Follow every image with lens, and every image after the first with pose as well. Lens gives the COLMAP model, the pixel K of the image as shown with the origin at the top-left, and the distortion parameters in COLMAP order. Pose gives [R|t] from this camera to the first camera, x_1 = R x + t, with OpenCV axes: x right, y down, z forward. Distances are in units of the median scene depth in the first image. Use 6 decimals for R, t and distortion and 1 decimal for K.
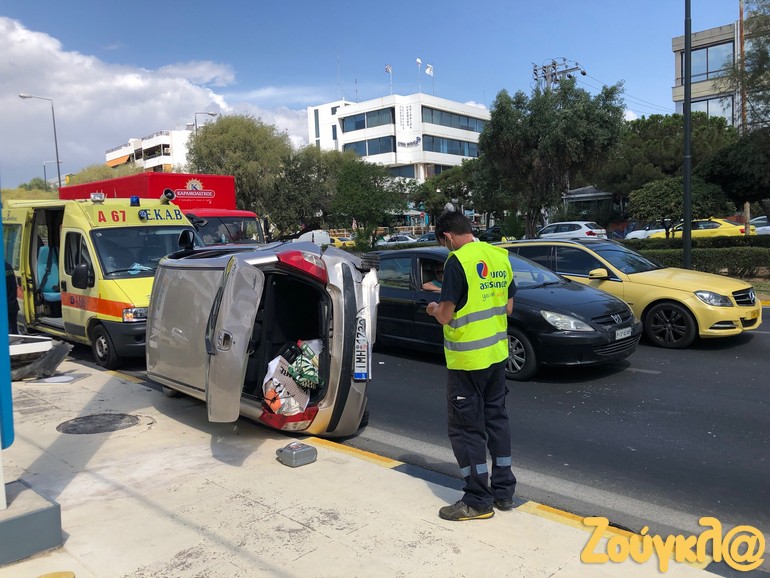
lens RADIAL K [[630.1, 0, 374.4], [0, 630.1, 281.9], [0, 0, 1]] dist [0.004335, -0.005417]
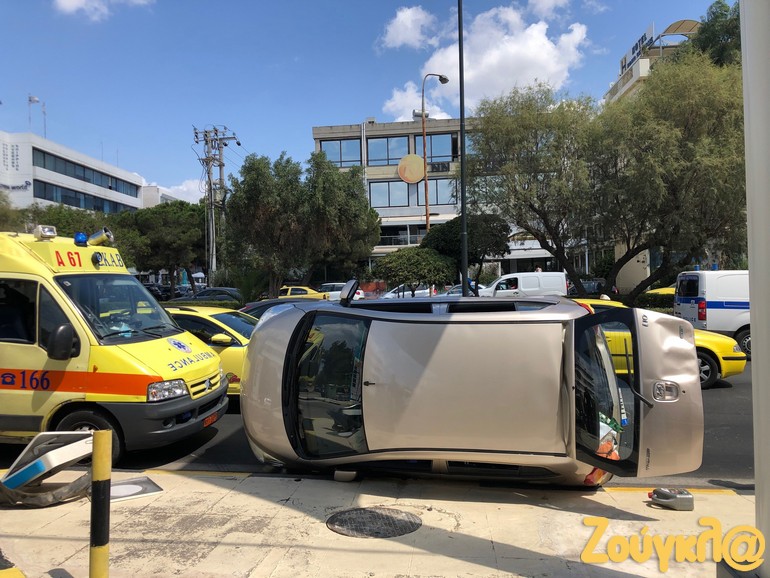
lens RADIAL K [[630.1, 0, 369.7], [0, 630.1, 278.1], [0, 0, 1]] dist [0.004335, -0.005417]
pose [[0.796238, 0.033756, 0.604041, -0.595799], [0.028156, 0.995293, -0.092735, -0.004840], [-0.604327, 0.090847, 0.791540, 0.222950]]
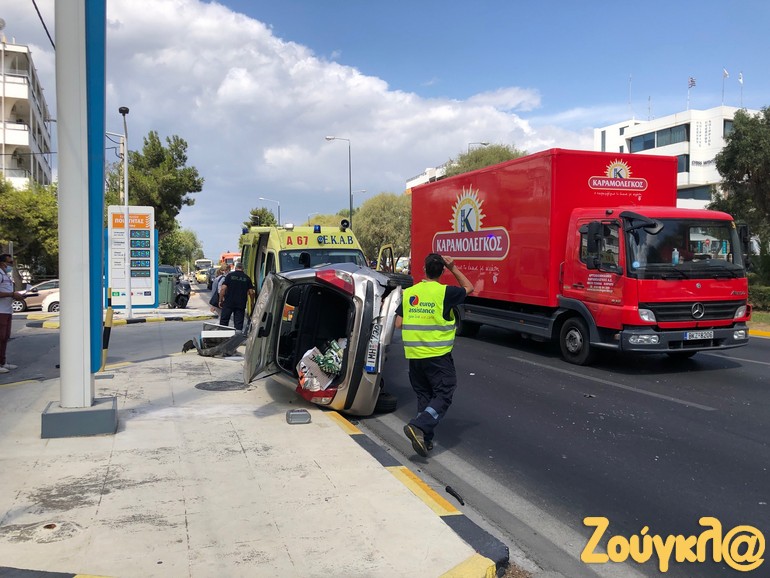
lens RADIAL K [[630.1, 0, 373.3], [0, 630.1, 287.1], [0, 0, 1]] dist [0.004335, -0.005417]
pose [[0.894006, 0.046486, -0.445636, 0.312072], [-0.059244, 0.998135, -0.014733, 0.000985], [0.444120, 0.039573, 0.895093, -0.085253]]
